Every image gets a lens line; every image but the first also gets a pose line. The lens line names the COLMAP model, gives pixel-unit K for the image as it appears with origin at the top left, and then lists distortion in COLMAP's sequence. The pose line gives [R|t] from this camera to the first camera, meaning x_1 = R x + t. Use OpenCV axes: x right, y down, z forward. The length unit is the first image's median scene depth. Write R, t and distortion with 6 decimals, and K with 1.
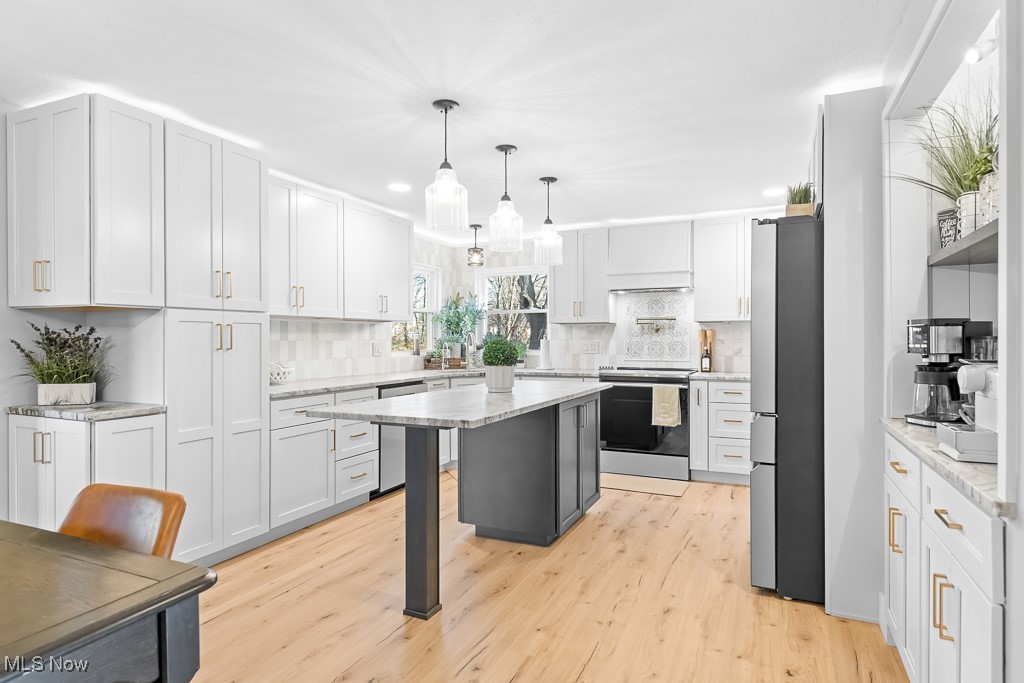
lens RADIAL K [[564.9, 0, 523.9], [0, 564.9, 338.3], [0, 0, 1]] dist [0.004150, 0.000893]
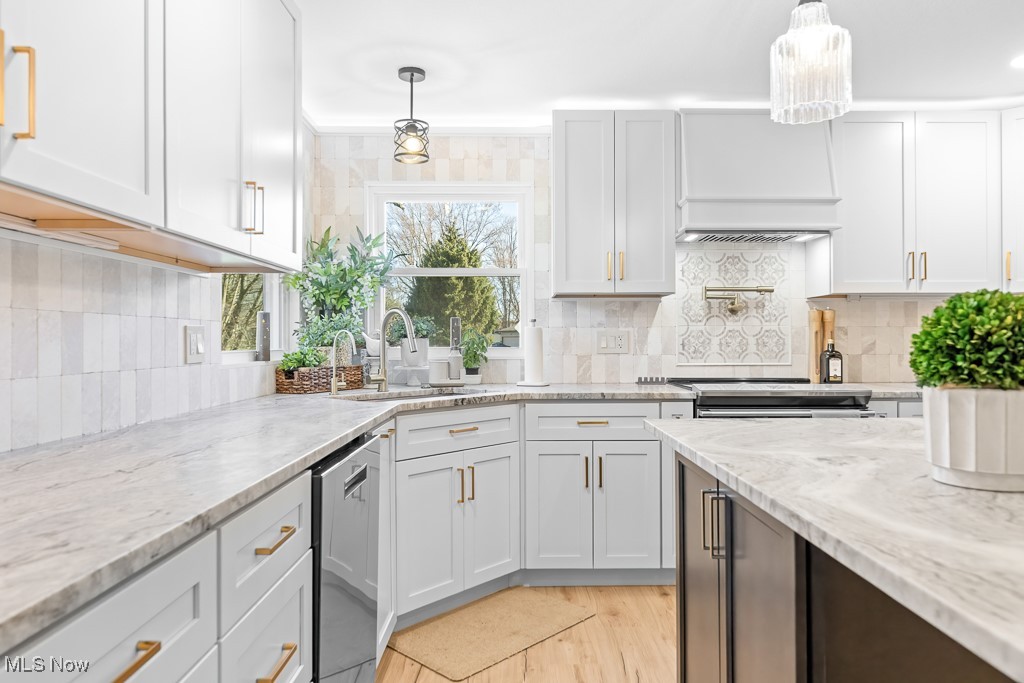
lens RADIAL K [[671.1, 0, 521.4], [0, 671.1, 339.9], [0, 0, 1]] dist [0.018296, -0.000427]
pose [[0.914125, 0.000620, 0.405431, -0.267142], [-0.000191, 0.999999, -0.001099, 0.018289], [-0.405432, 0.000927, 0.914125, 0.565464]]
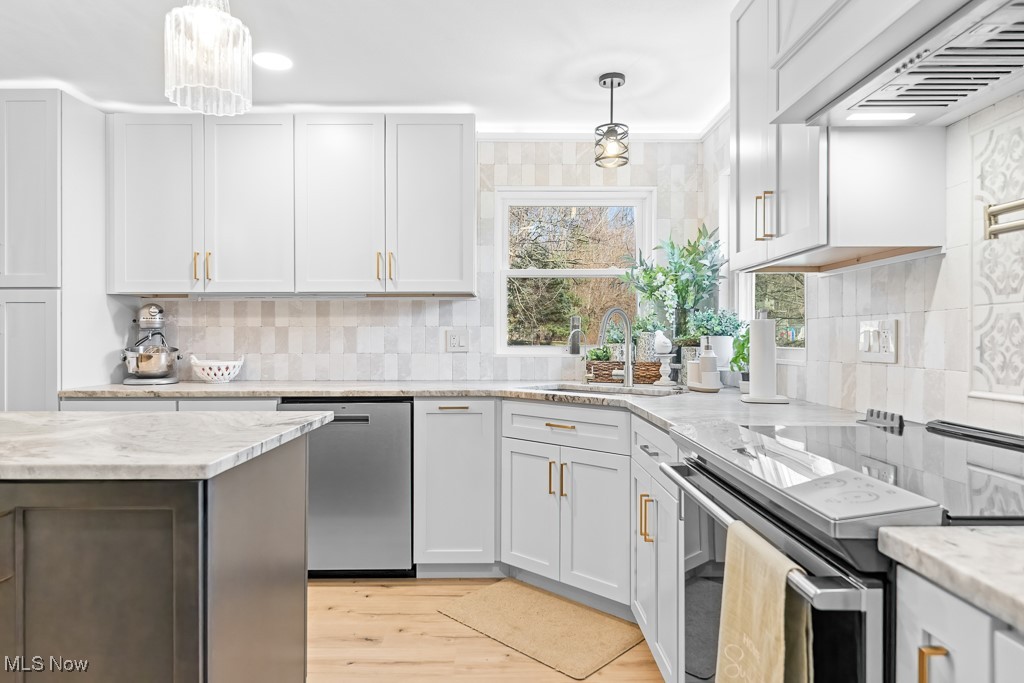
lens RADIAL K [[597.2, 0, 512.0], [0, 597.2, 341.5], [0, 0, 1]] dist [0.001603, -0.000214]
pose [[0.401102, 0.005200, -0.916019, 0.399665], [0.001068, 0.999981, 0.006144, 0.017421], [0.916033, -0.003443, 0.401088, 0.869921]]
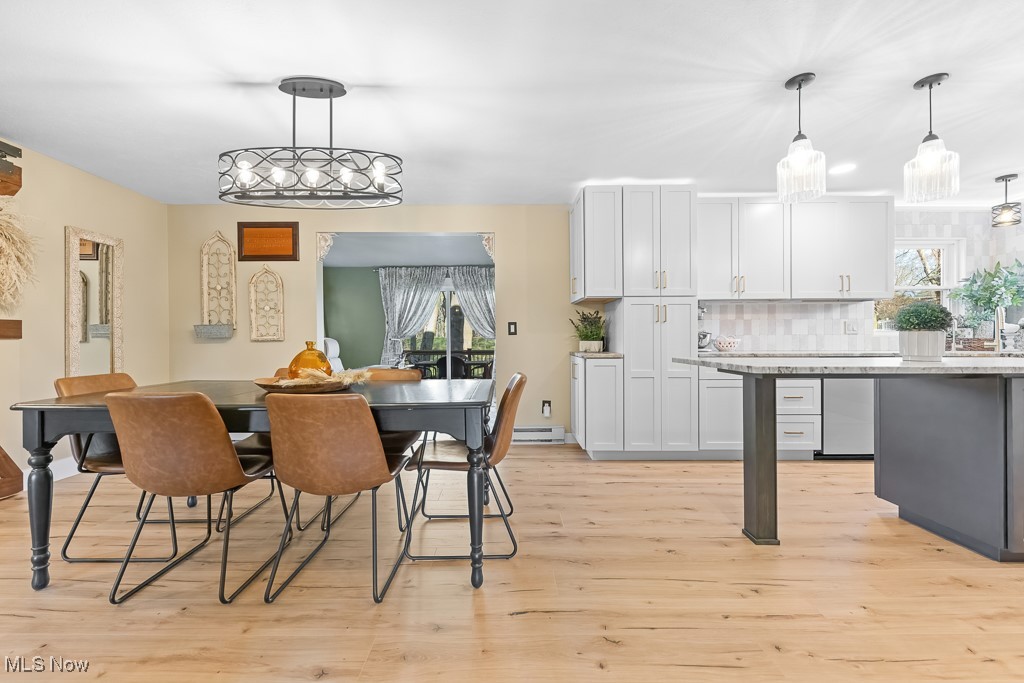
lens RADIAL K [[403.8, 0, 502.1], [0, 403.8, 338.9], [0, 0, 1]] dist [0.011392, -0.006374]
pose [[0.395337, 0.000650, -0.918536, 0.199158], [0.003361, 0.999992, 0.002155, 0.040225], [0.918530, -0.003939, 0.395332, 0.105439]]
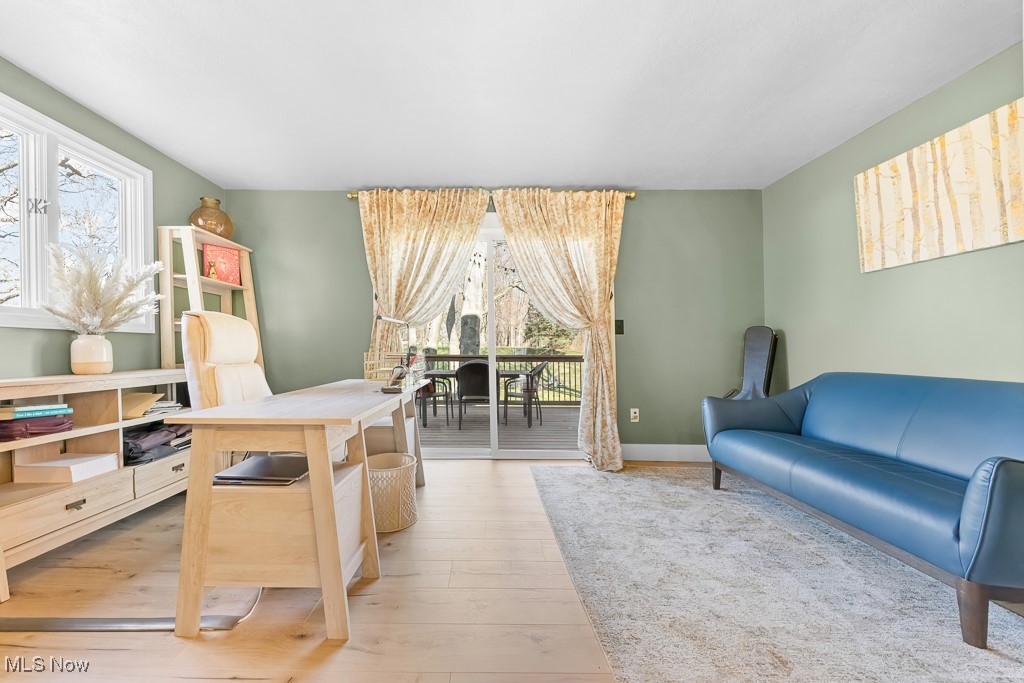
lens RADIAL K [[367.6, 0, 477.4], [0, 367.6, 341.0], [0, 0, 1]] dist [0.012874, -0.003757]
pose [[0.387125, -0.021338, -0.921780, -0.579325], [0.000061, 0.999733, -0.023117, 0.080374], [0.922027, 0.008893, 0.387022, 0.211926]]
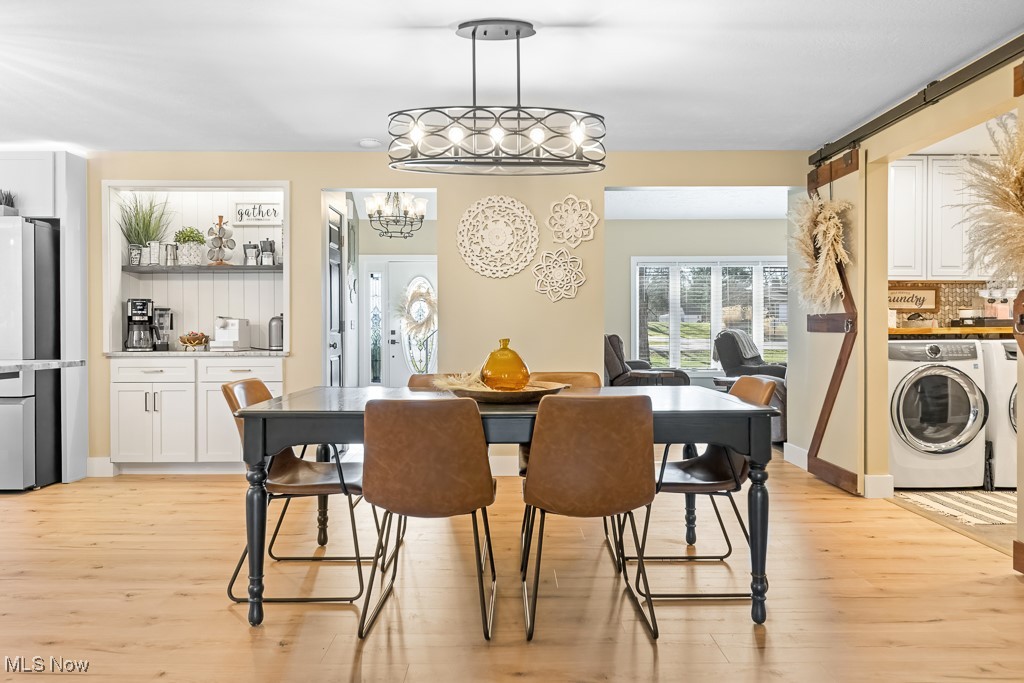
lens RADIAL K [[615.1, 0, 512.0], [0, 615.1, 332.2], [0, 0, 1]] dist [0.001653, -0.000204]
pose [[-0.411261, -0.000674, 0.911518, -0.815129], [0.001121, 0.999999, 0.001245, 0.036851], [-0.911517, 0.001534, -0.411259, 0.310863]]
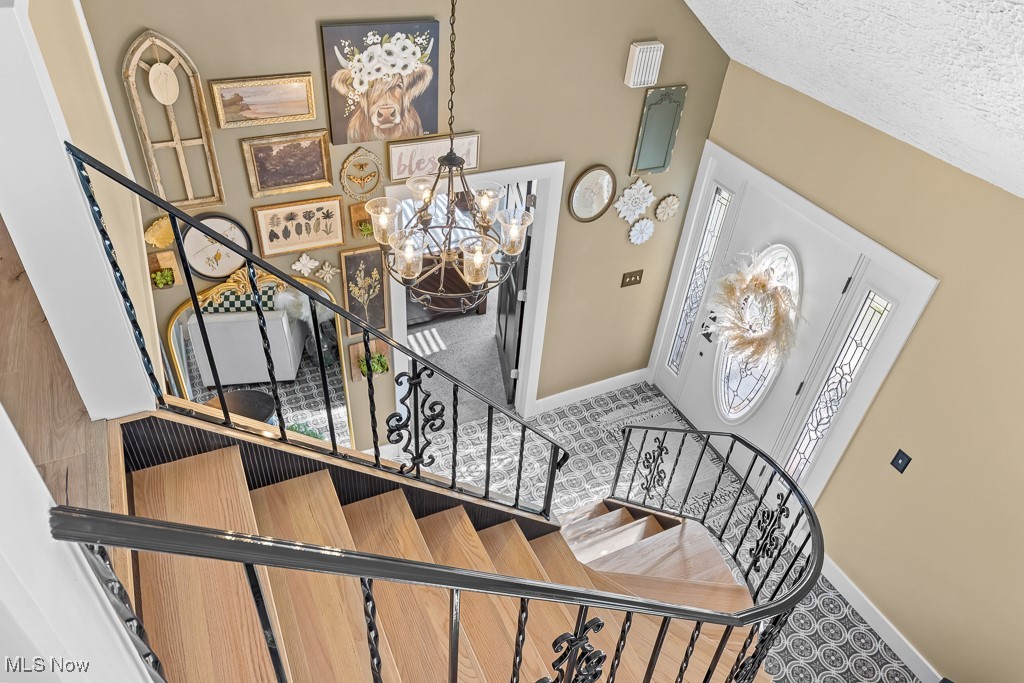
lens RADIAL K [[689.8, 0, 512.0], [0, 689.8, 341.5], [0, 0, 1]] dist [0.026394, -0.037624]
pose [[0.647374, -0.438177, 0.623625, 0.239813], [-0.075839, 0.777126, 0.624759, -0.575215], [-0.758390, -0.451748, 0.469860, -0.434192]]
